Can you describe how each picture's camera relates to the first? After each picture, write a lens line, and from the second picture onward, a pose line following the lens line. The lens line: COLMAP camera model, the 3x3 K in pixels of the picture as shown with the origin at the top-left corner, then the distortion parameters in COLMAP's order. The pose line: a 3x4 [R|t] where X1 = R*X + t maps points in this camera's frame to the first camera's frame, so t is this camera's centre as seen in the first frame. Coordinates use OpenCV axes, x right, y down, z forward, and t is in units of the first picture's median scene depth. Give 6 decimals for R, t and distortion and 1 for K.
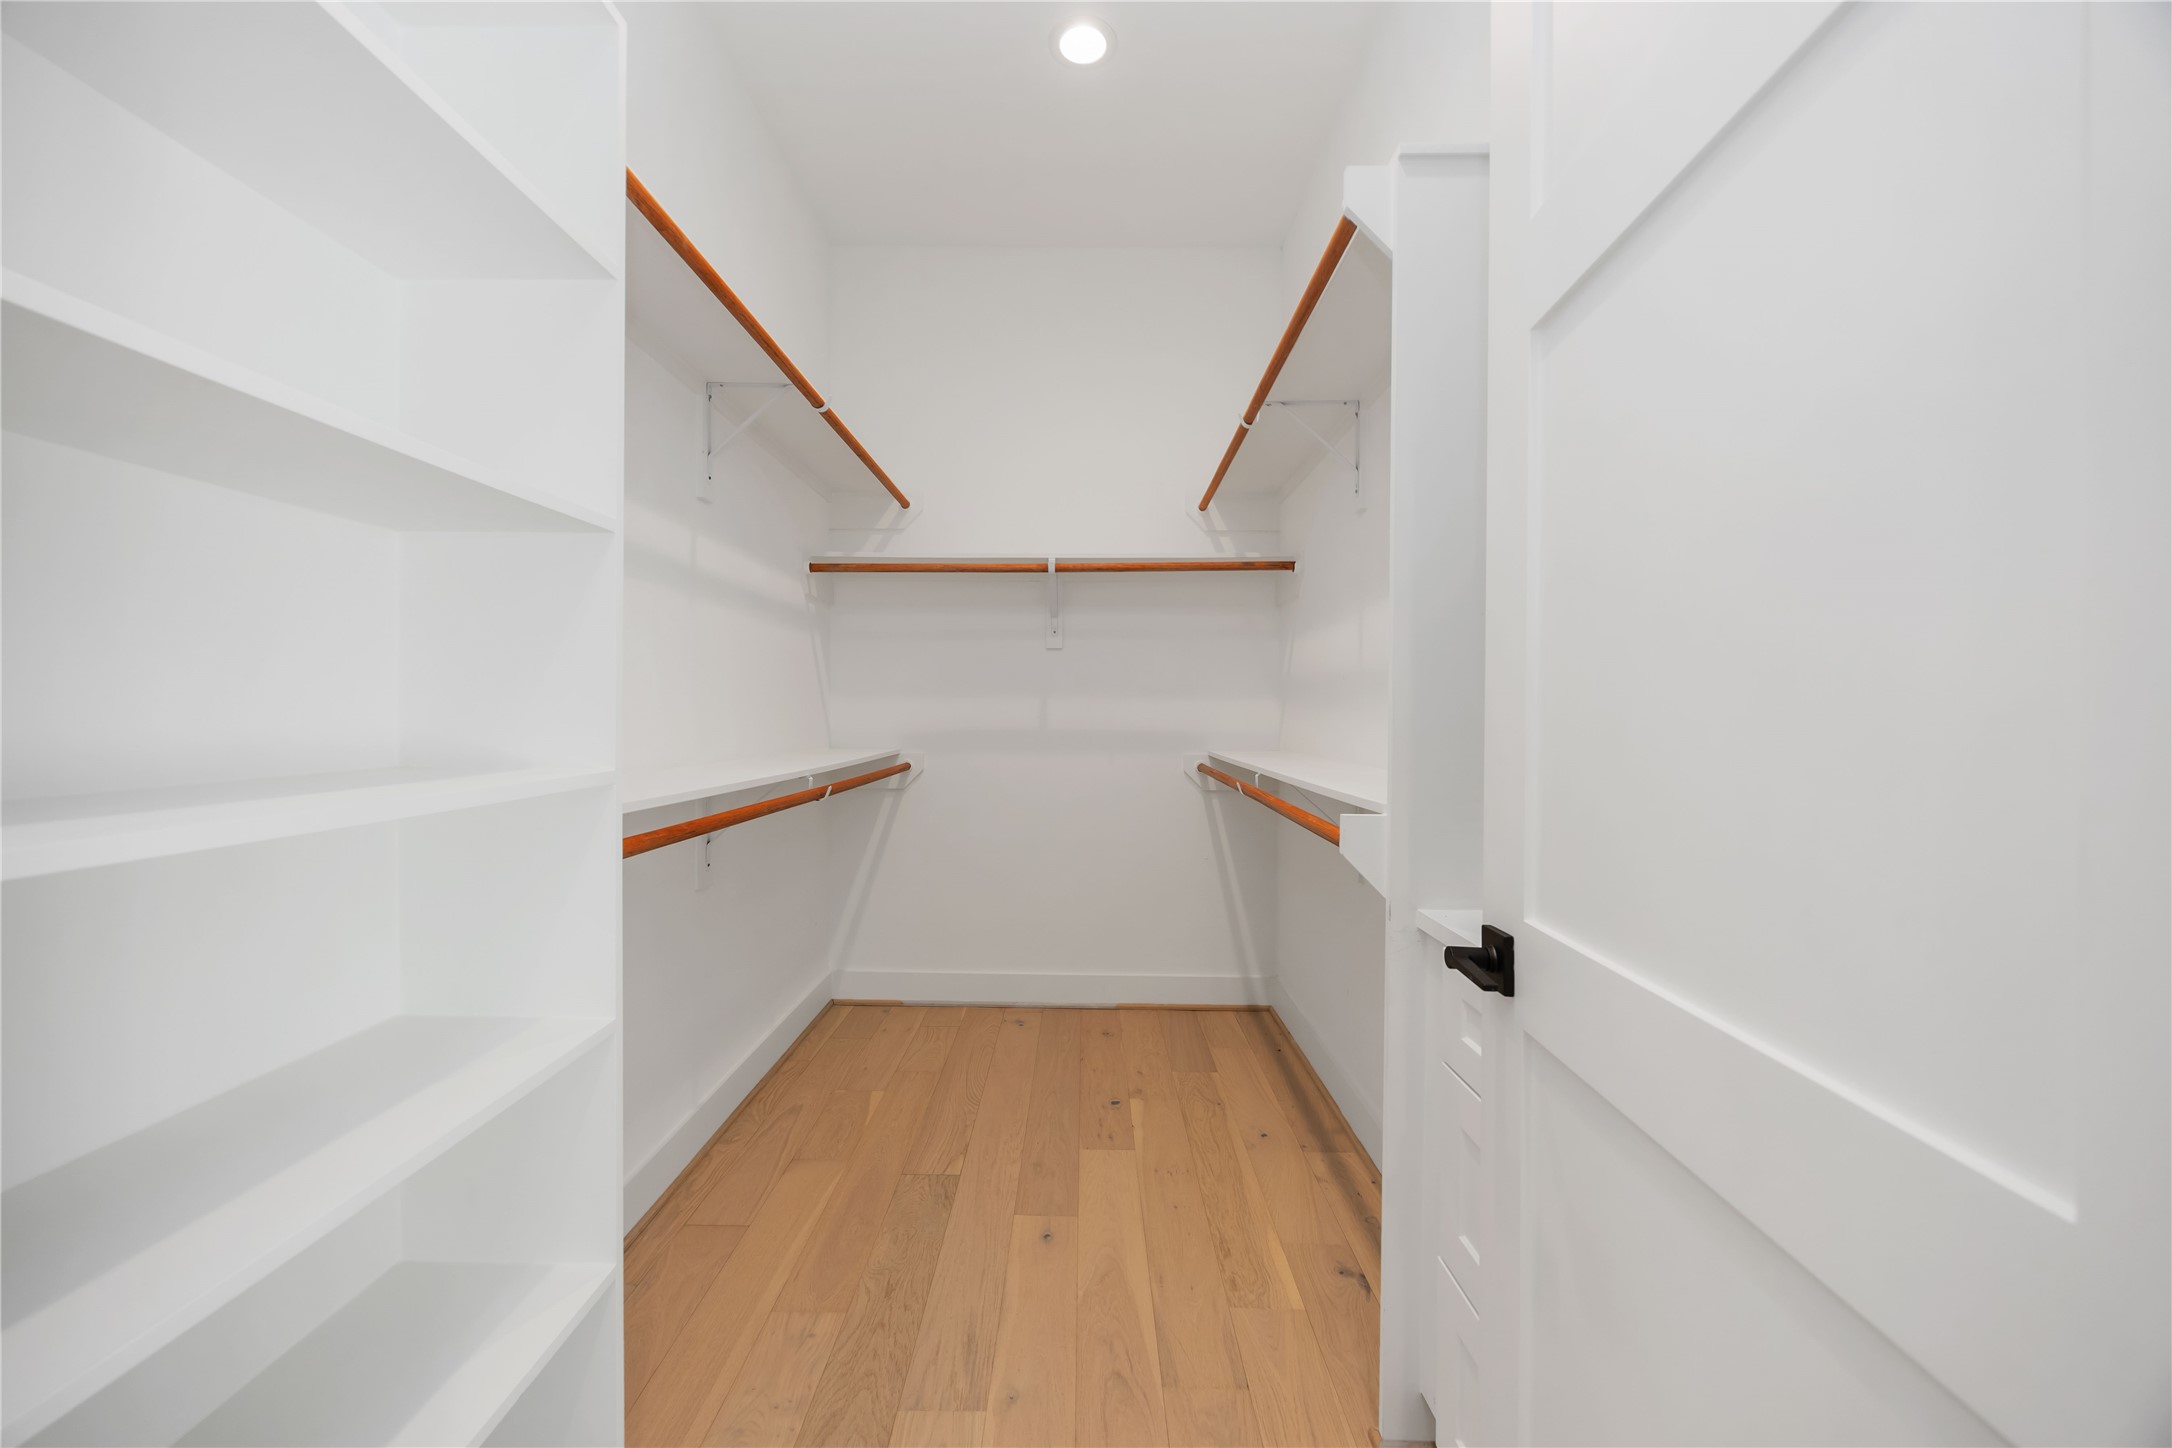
lens RADIAL K [[828.6, 0, 1081.2], [0, 828.6, 717.9], [0, 0, 1]] dist [0.001519, -0.000092]
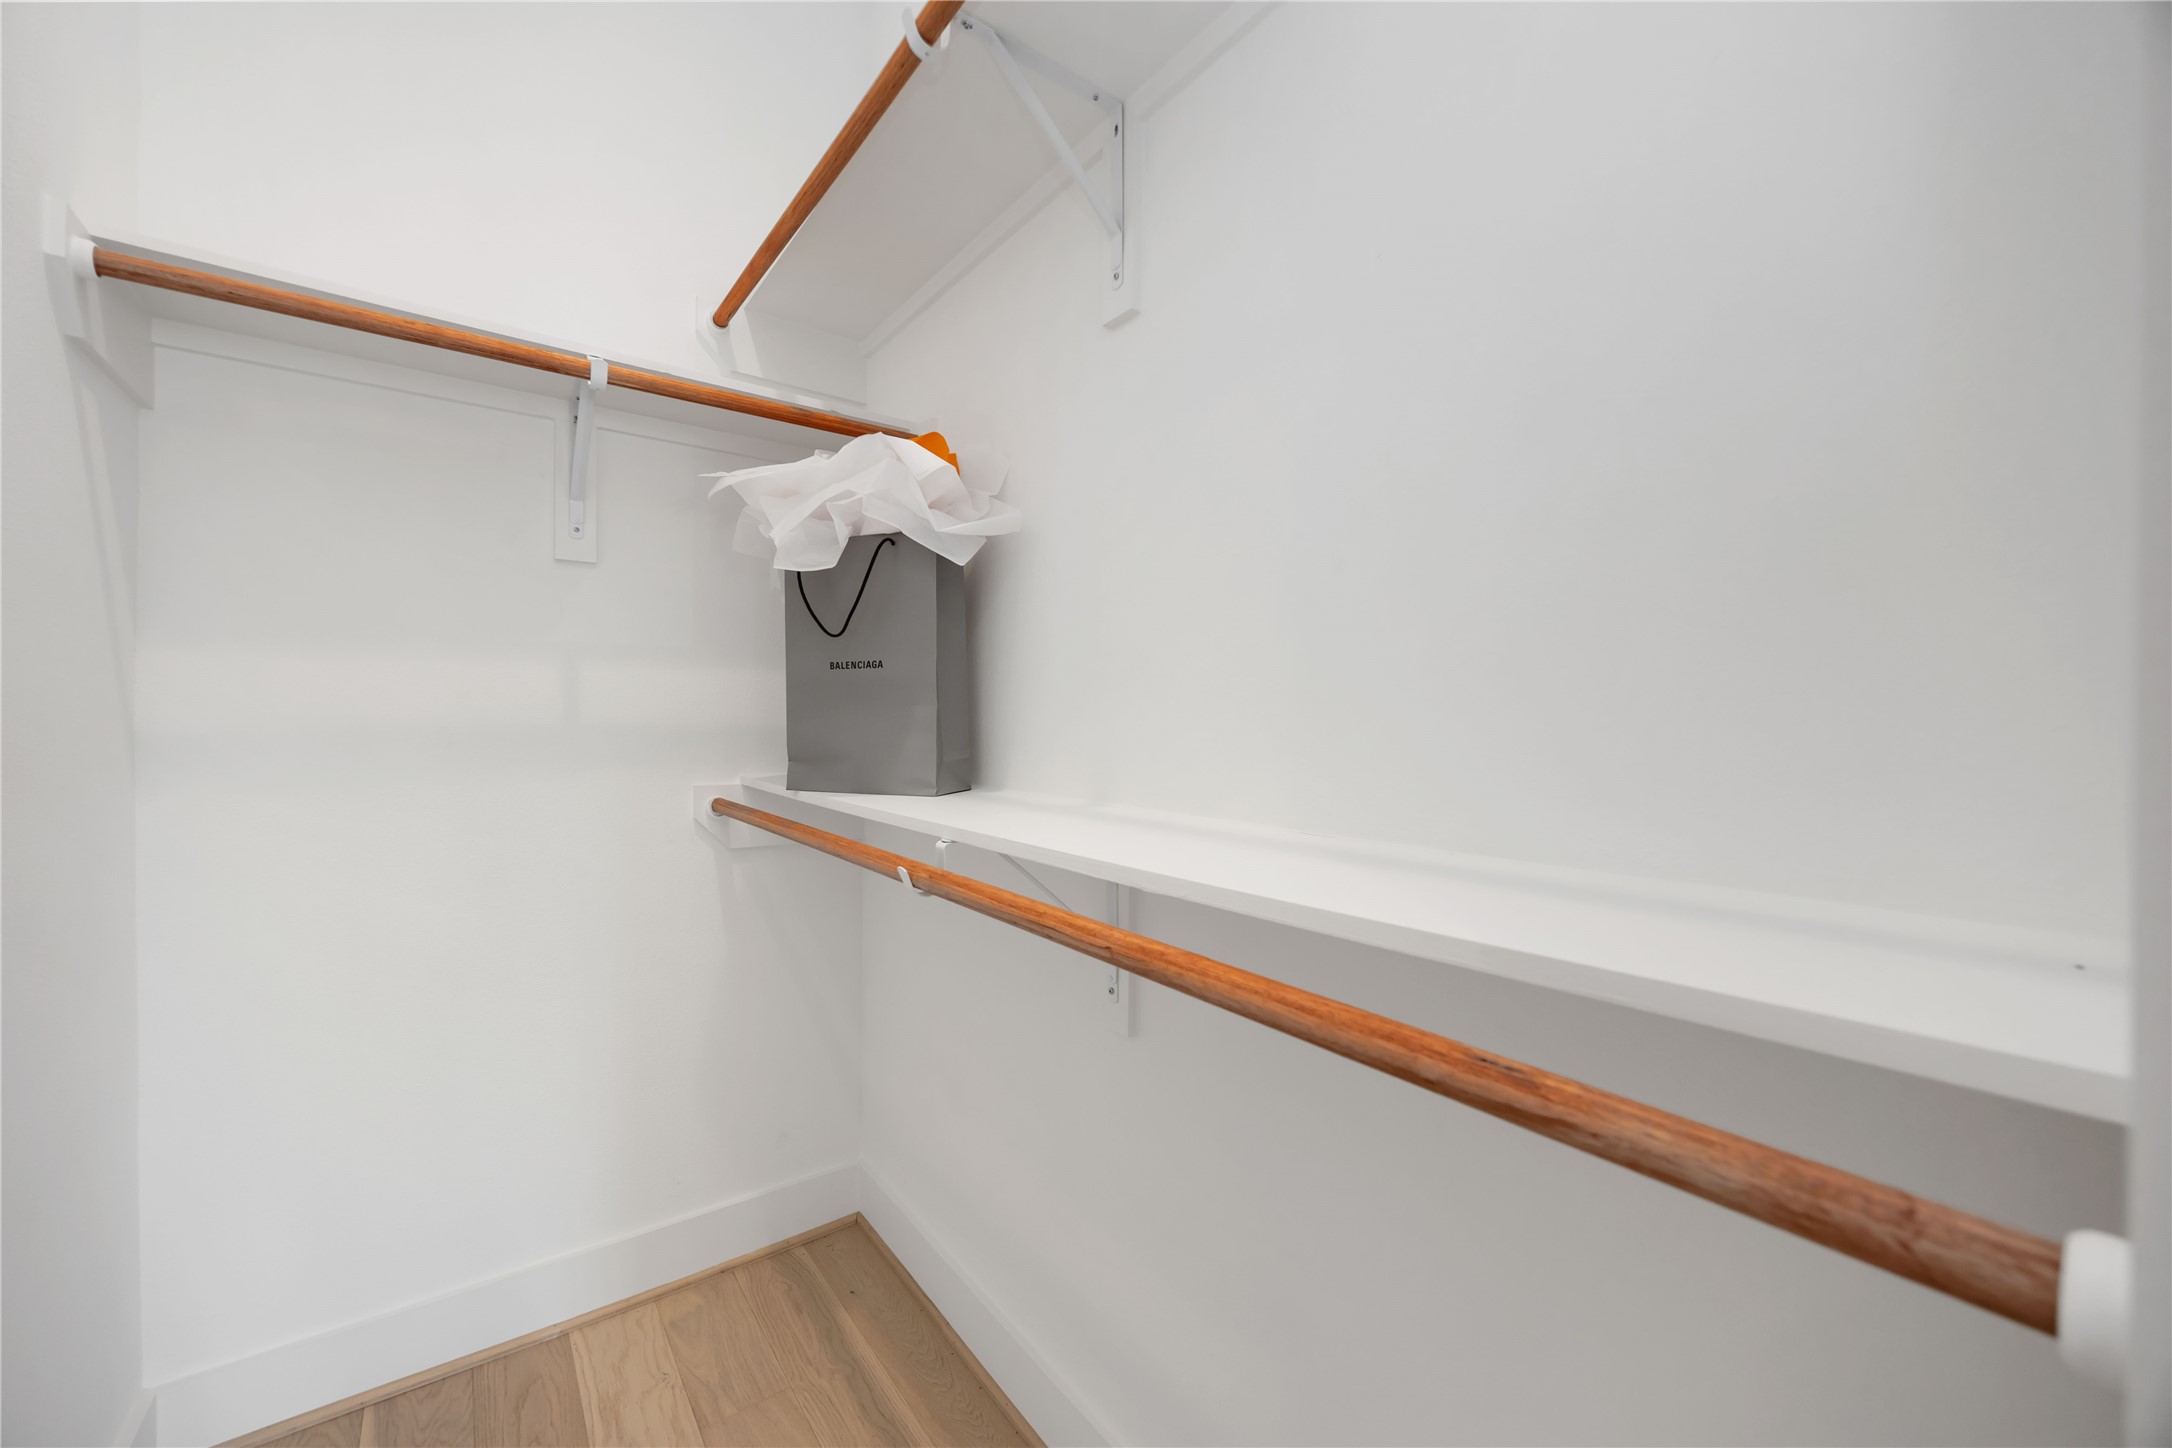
lens RADIAL K [[819.8, 0, 1081.8], [0, 819.8, 726.3], [0, 0, 1]] dist [-0.001990, -0.000368]
pose [[0.778466, 0.025318, 0.627177, 0.001602], [-0.029989, 0.999545, -0.003126, 0.006849], [-0.626971, -0.016374, 0.778871, 0.475921]]
